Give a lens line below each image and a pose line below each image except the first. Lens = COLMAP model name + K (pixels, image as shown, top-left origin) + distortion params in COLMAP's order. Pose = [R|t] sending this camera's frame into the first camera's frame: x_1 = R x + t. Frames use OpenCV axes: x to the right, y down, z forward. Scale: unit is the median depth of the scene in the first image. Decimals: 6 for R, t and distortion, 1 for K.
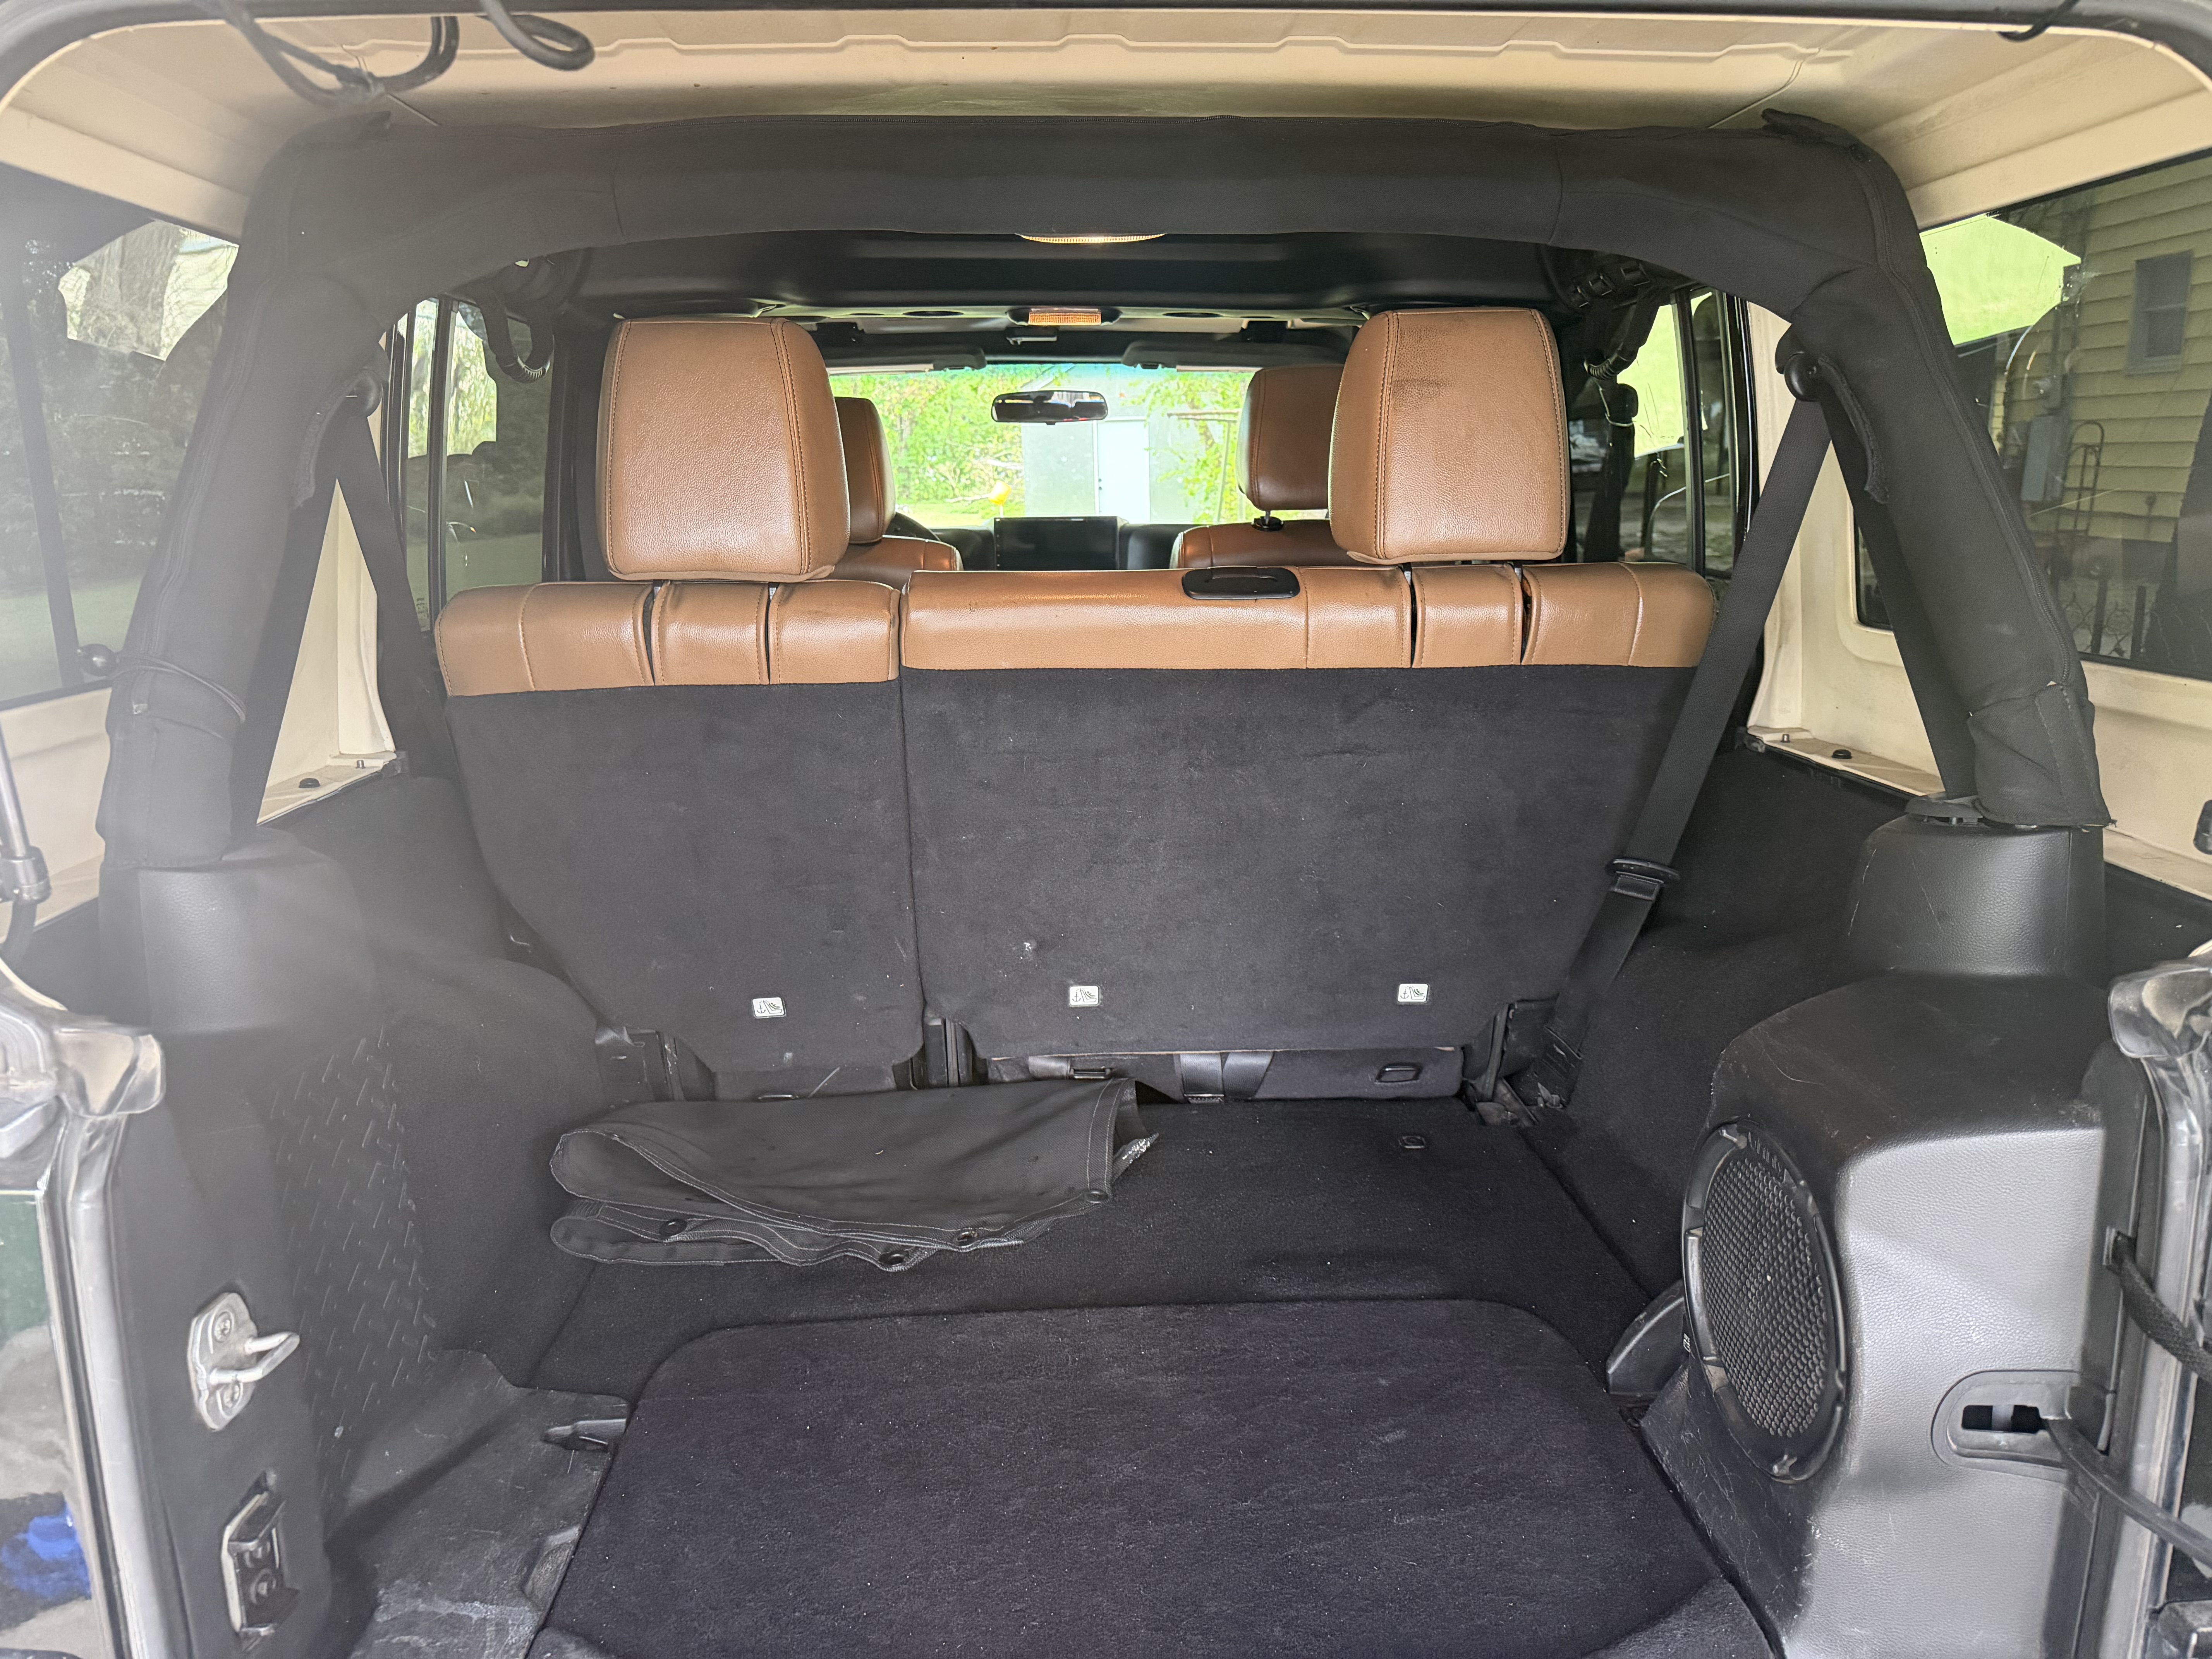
lens RADIAL K [[1601.2, 0, 1108.2], [0, 1601.2, 869.6], [0, 0, 1]] dist [0.092595, -0.126915]
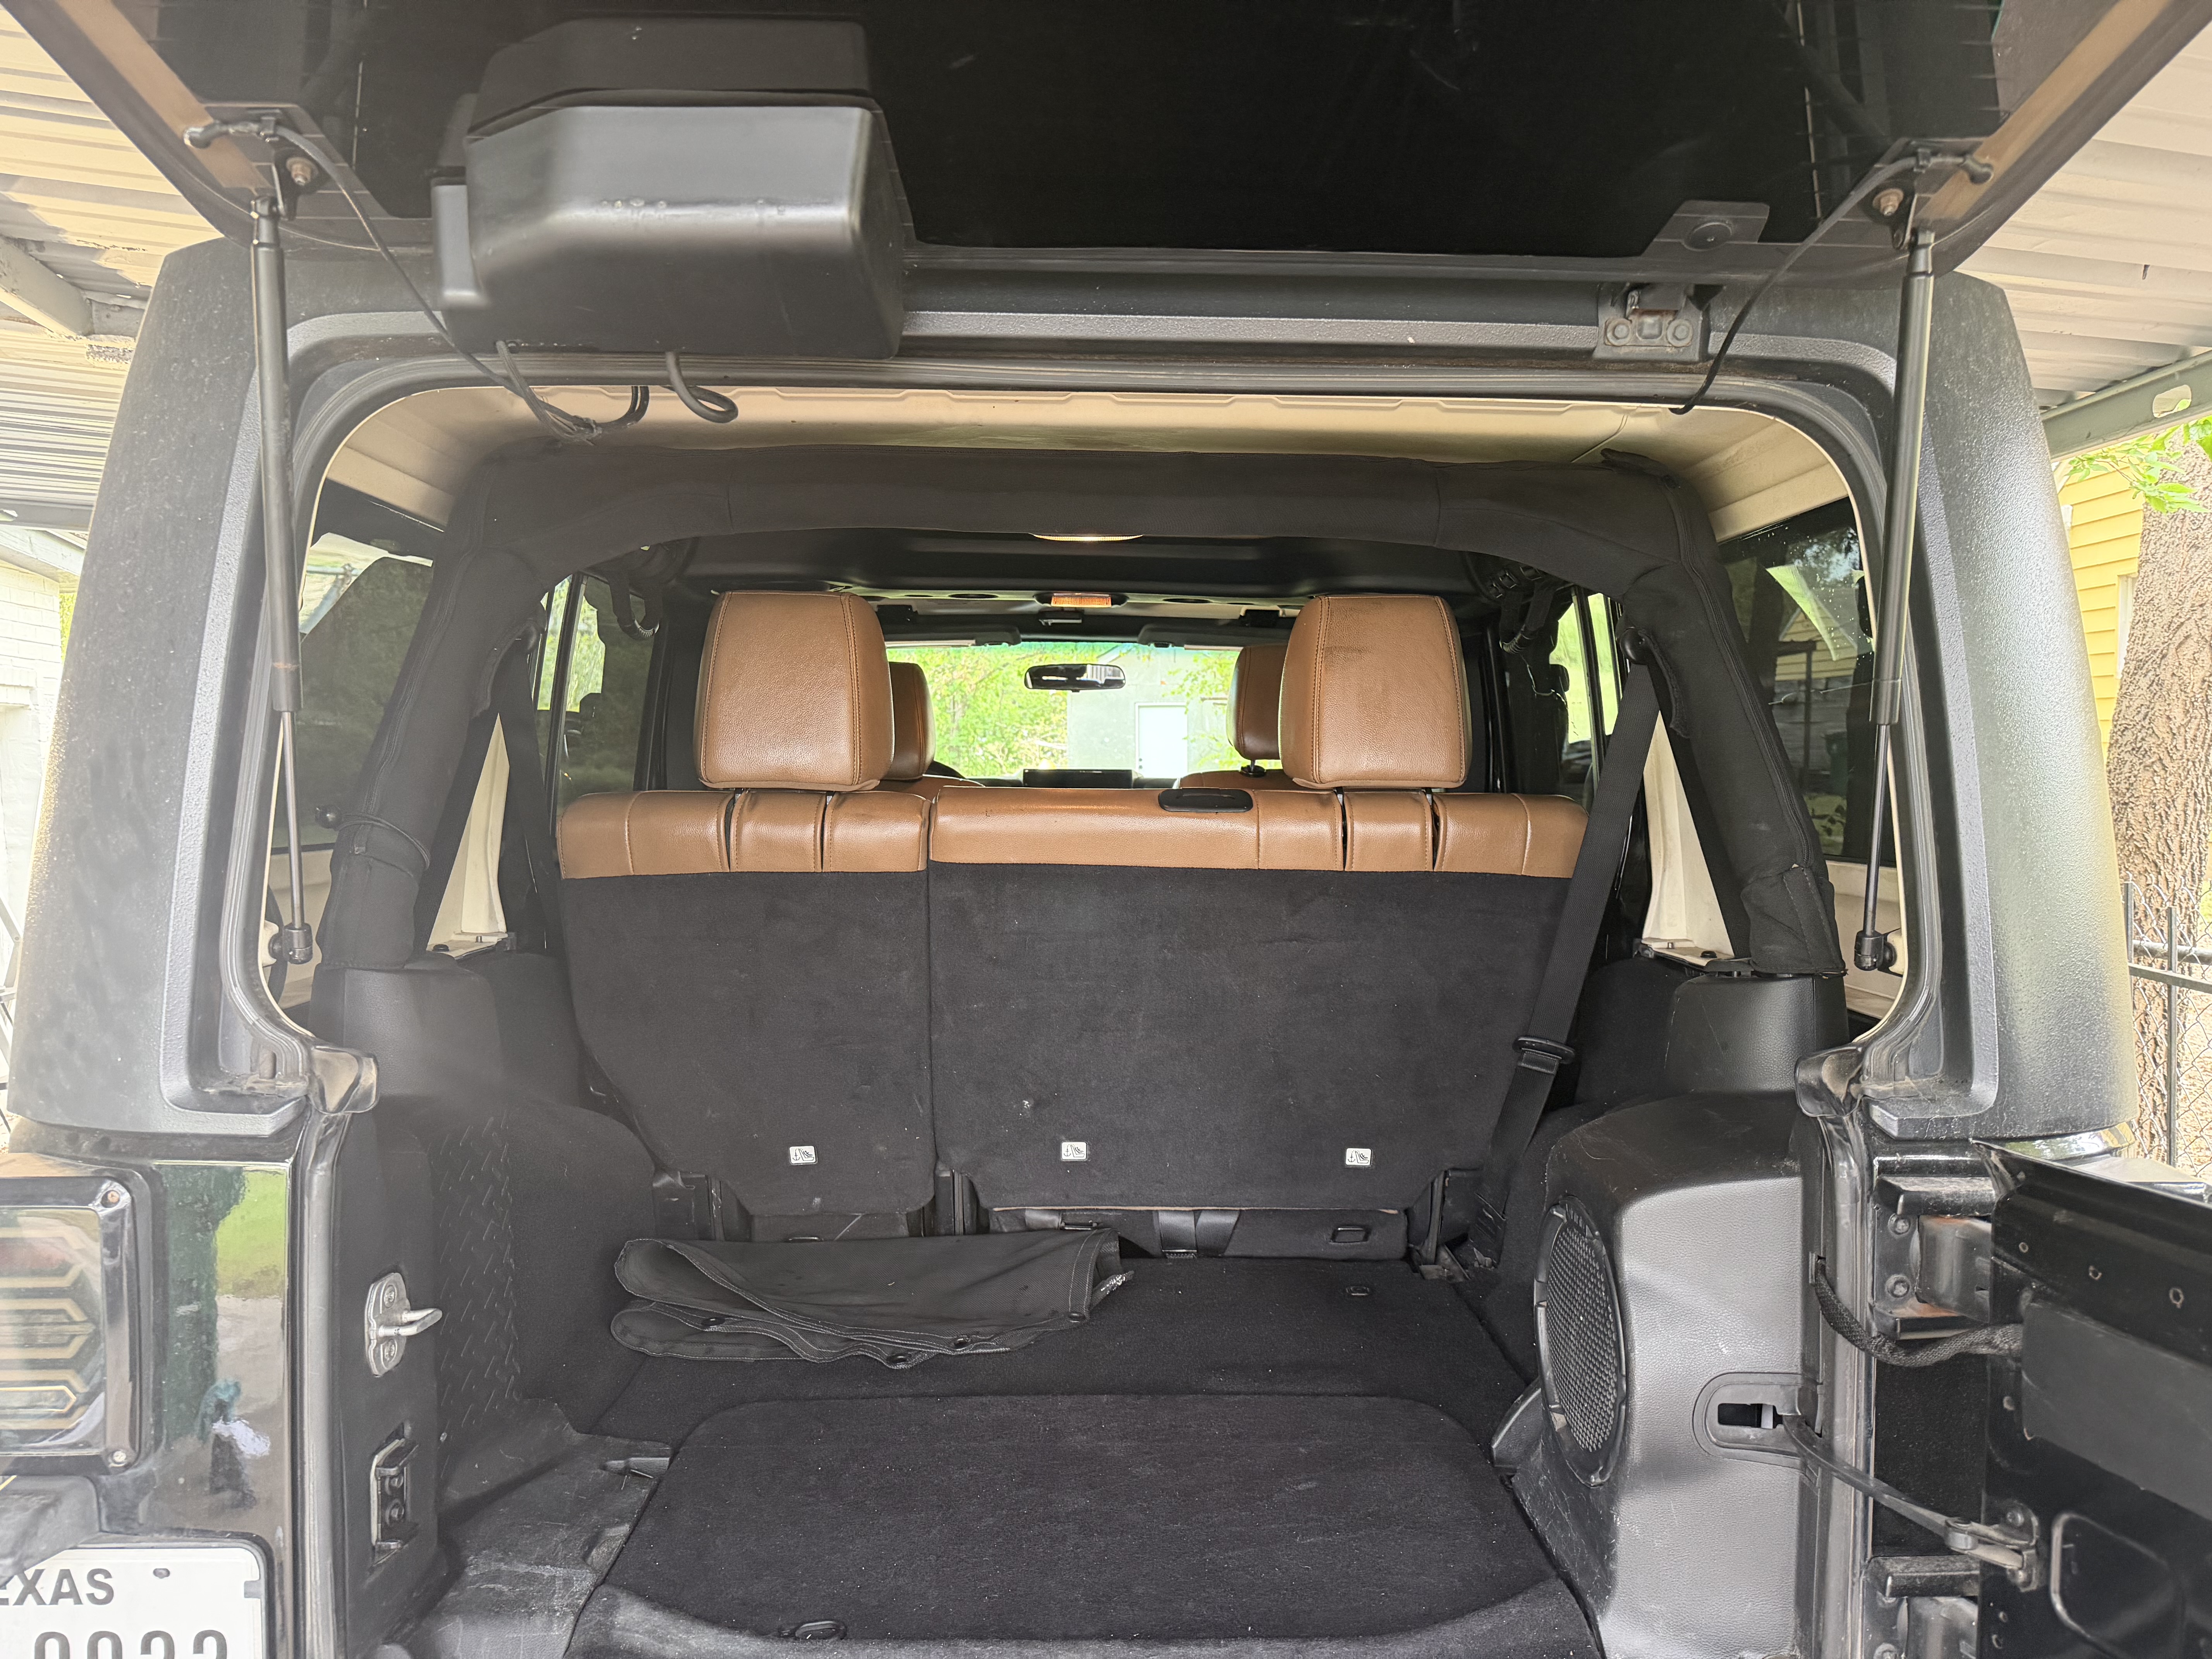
lens RADIAL K [[1601.2, 0, 1108.2], [0, 1601.2, 869.6], [0, 0, 1]] dist [0.092595, -0.126915]
pose [[0.999414, 0.022531, -0.025775, 0.040580], [-0.026597, 0.985048, -0.170214, 0.086800], [0.021554, 0.170799, 0.985070, -0.208435]]
